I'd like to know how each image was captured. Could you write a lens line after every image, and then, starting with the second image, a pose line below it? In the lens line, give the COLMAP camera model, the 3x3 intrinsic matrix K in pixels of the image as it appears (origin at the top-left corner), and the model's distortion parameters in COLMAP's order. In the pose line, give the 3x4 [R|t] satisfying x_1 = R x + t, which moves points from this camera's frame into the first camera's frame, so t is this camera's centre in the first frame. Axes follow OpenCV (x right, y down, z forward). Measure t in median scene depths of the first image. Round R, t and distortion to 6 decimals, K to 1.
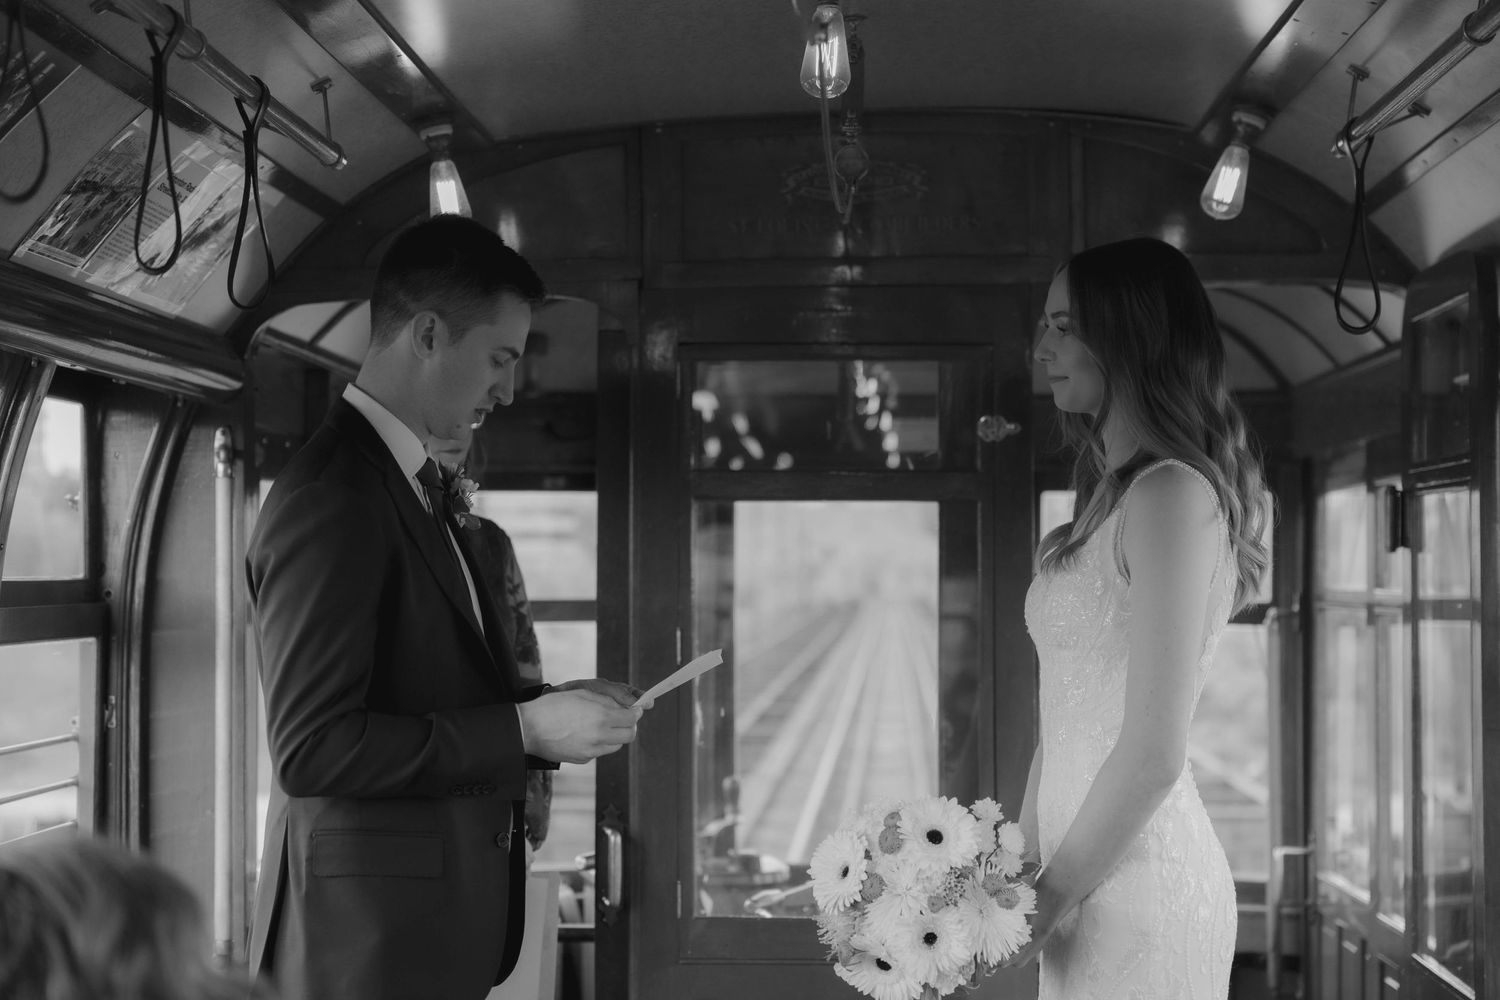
lens RADIAL K [[2955.7, 0, 741.9], [0, 2955.7, 497.6], [0, 0, 1]] dist [0.068866, 0.000000]
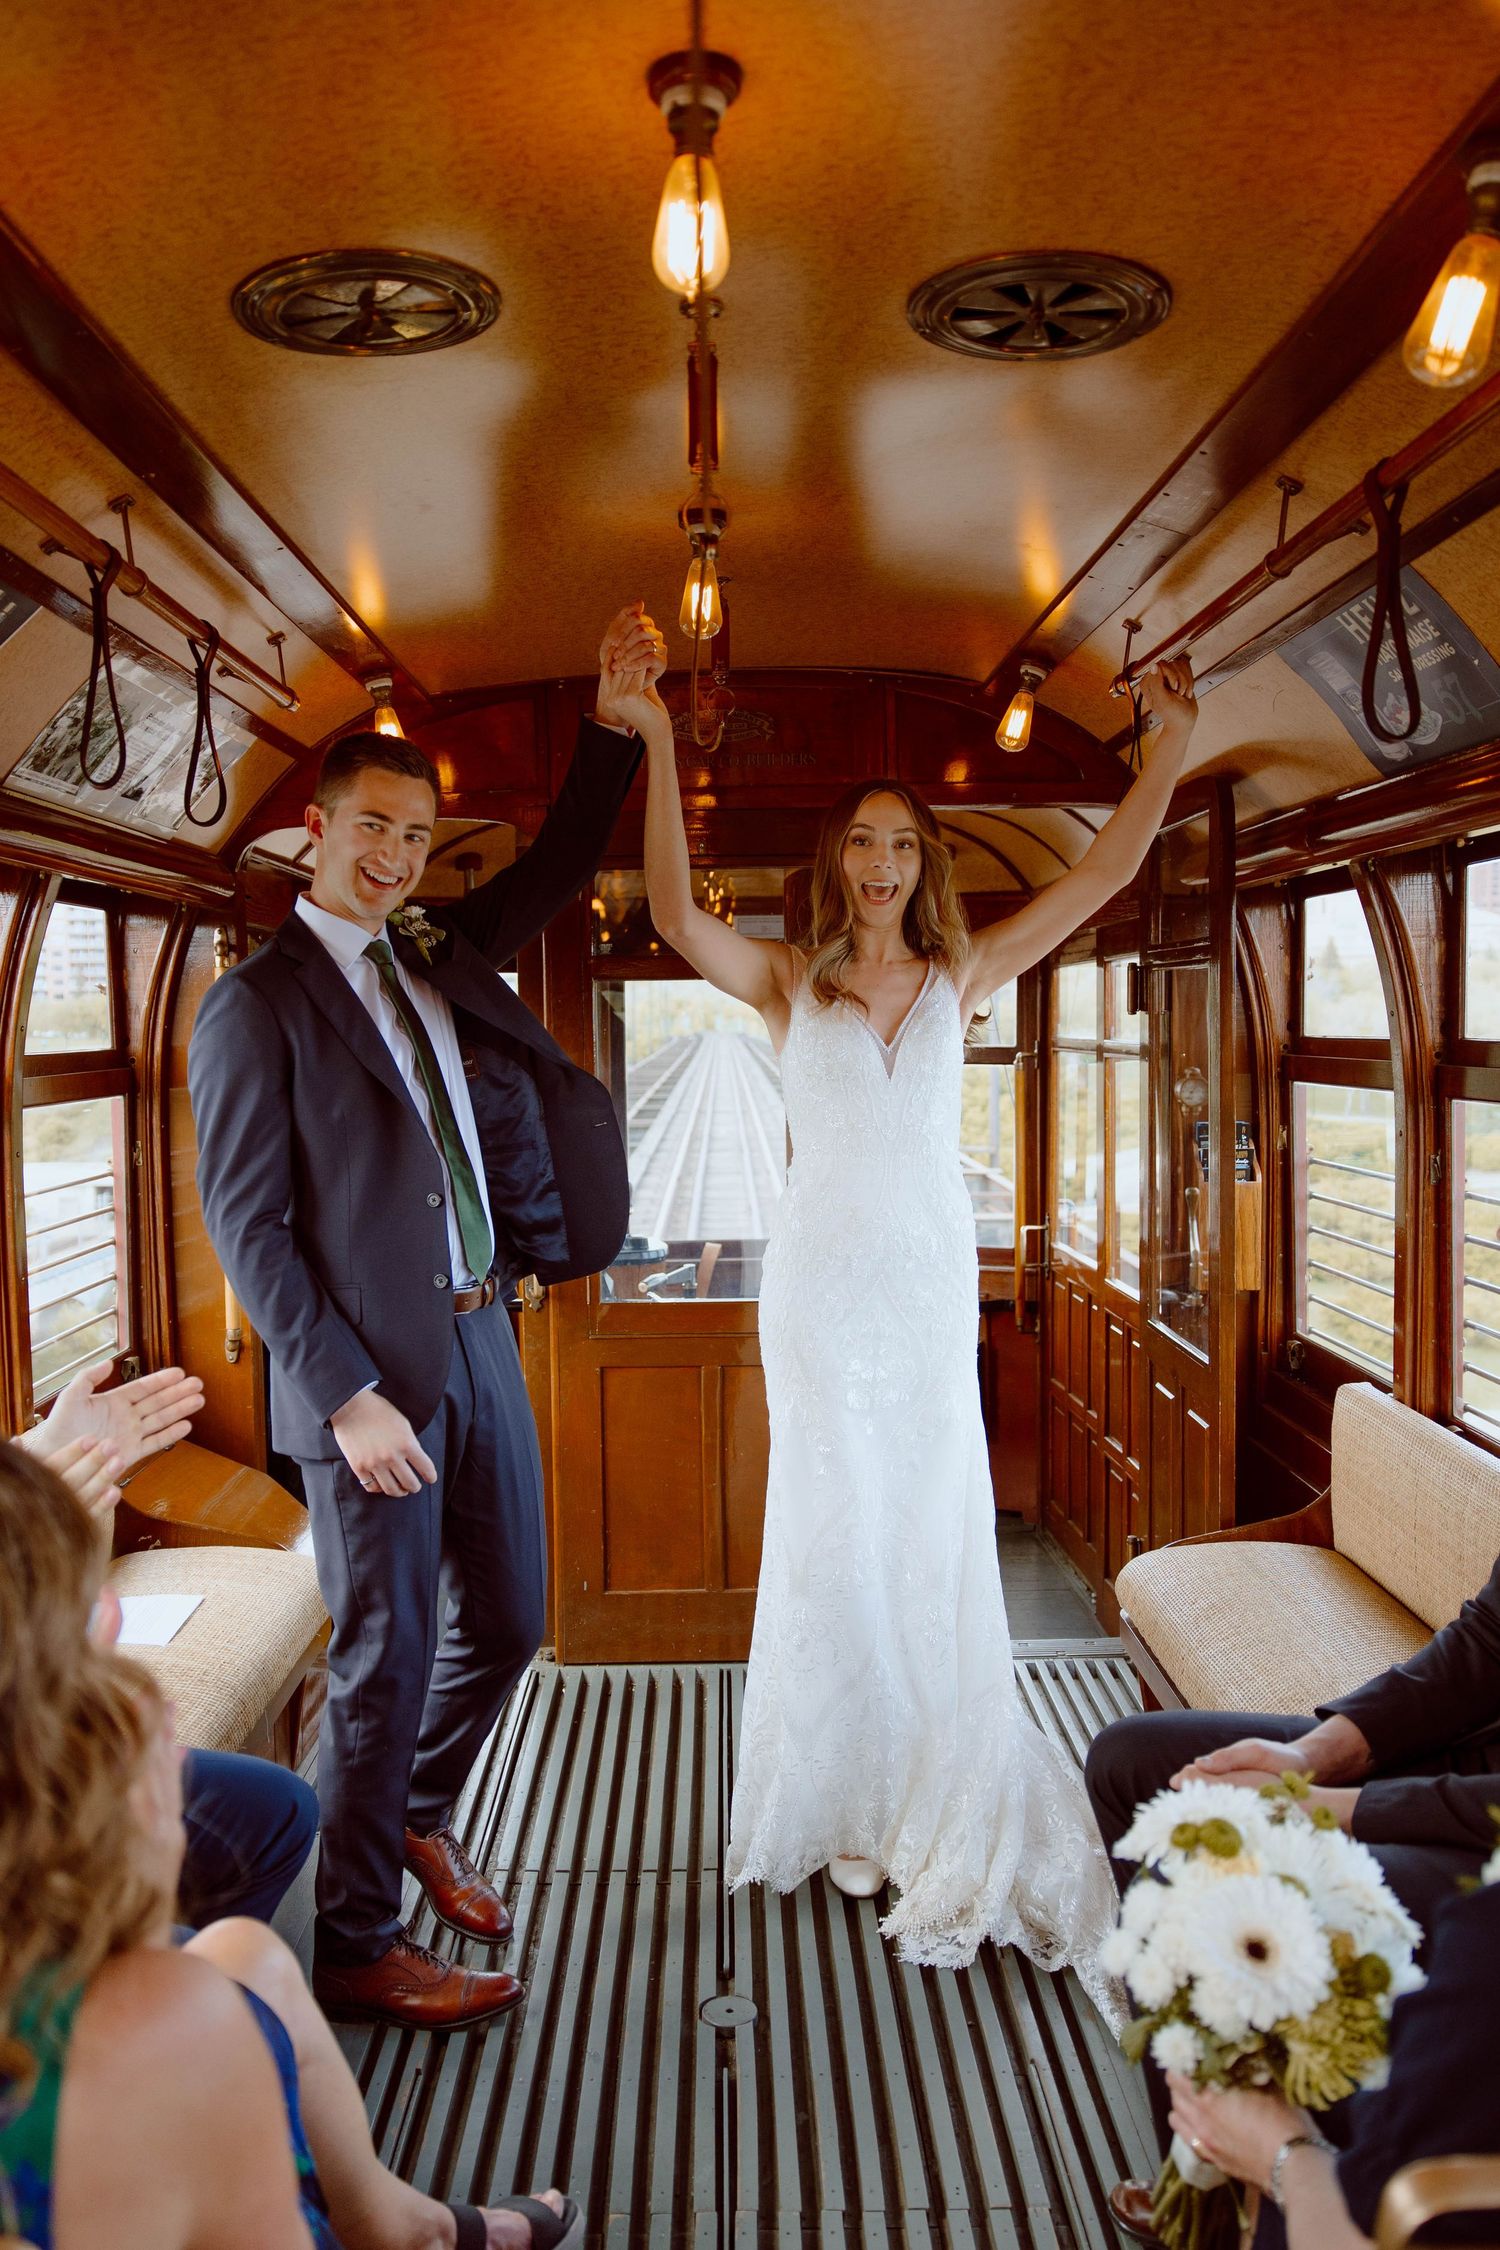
lens RADIAL K [[1839.7, 0, 733.8], [0, 1839.7, 1120.9], [0, 0, 1]] dist [-0.023791, 0.022467]
pose [[0.998142, -0.016987, 0.058507, -0.003452], [0.012044, 0.996409, 0.083810, -0.004519], [-0.059721, -0.082949, 0.994763, 0.202719]]
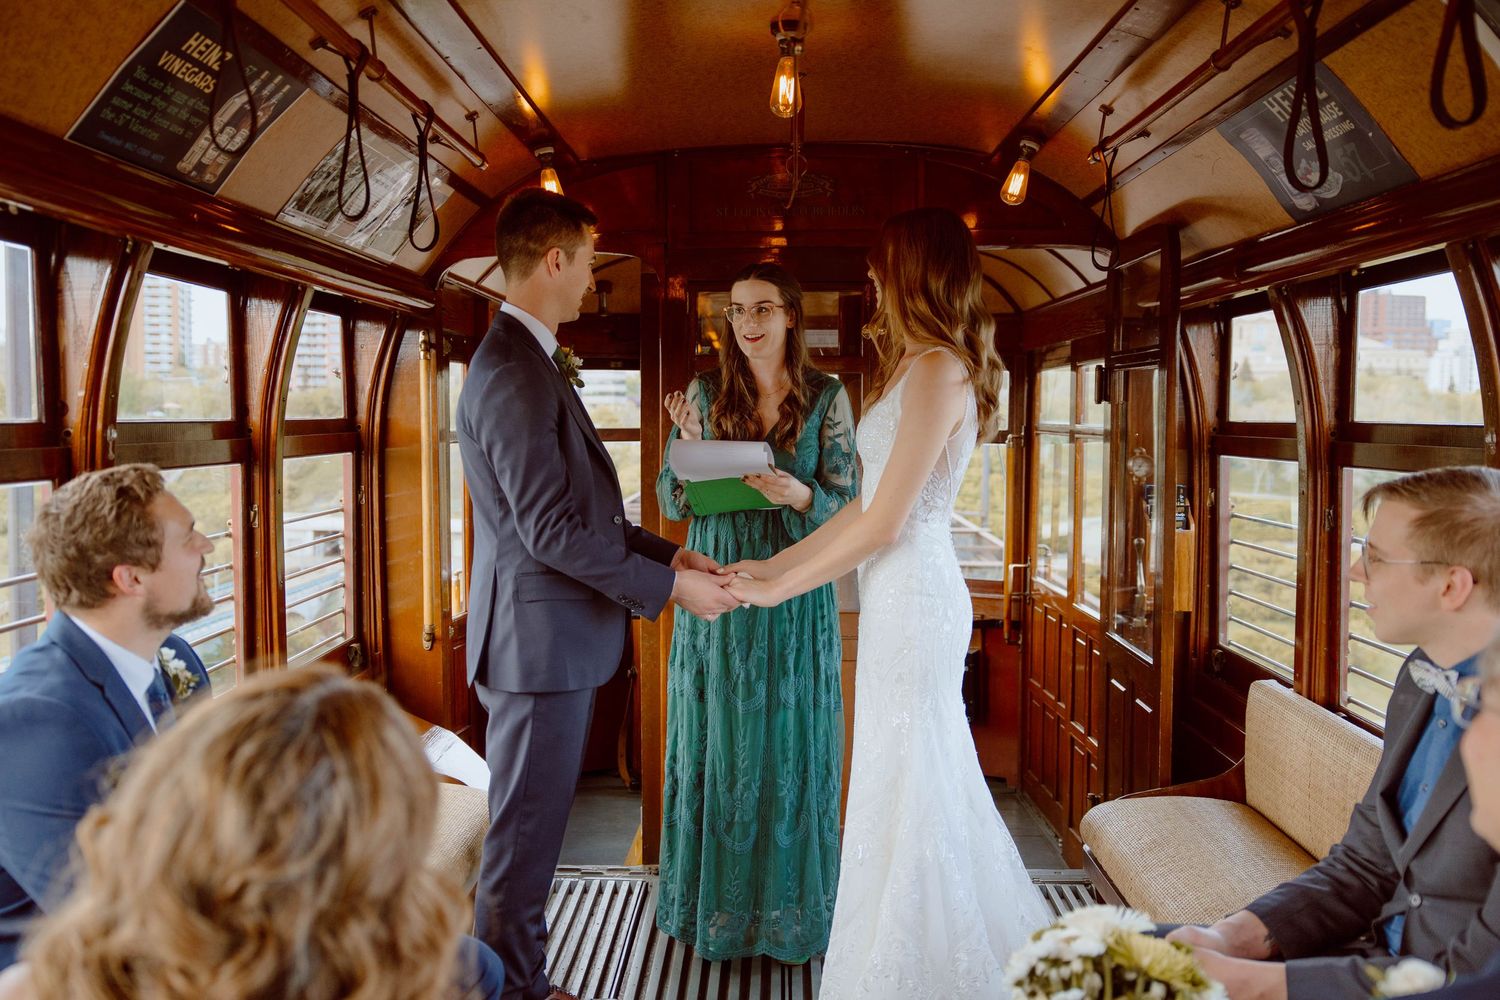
lens RADIAL K [[1383.3, 0, 729.7], [0, 1383.3, 501.1], [0, 0, 1]] dist [0.009996, 0.000000]
pose [[0.999830, -0.000725, 0.018405, -0.012145], [-0.000935, 0.995939, 0.090022, 0.002583], [-0.018396, -0.090024, 0.995770, 0.188342]]
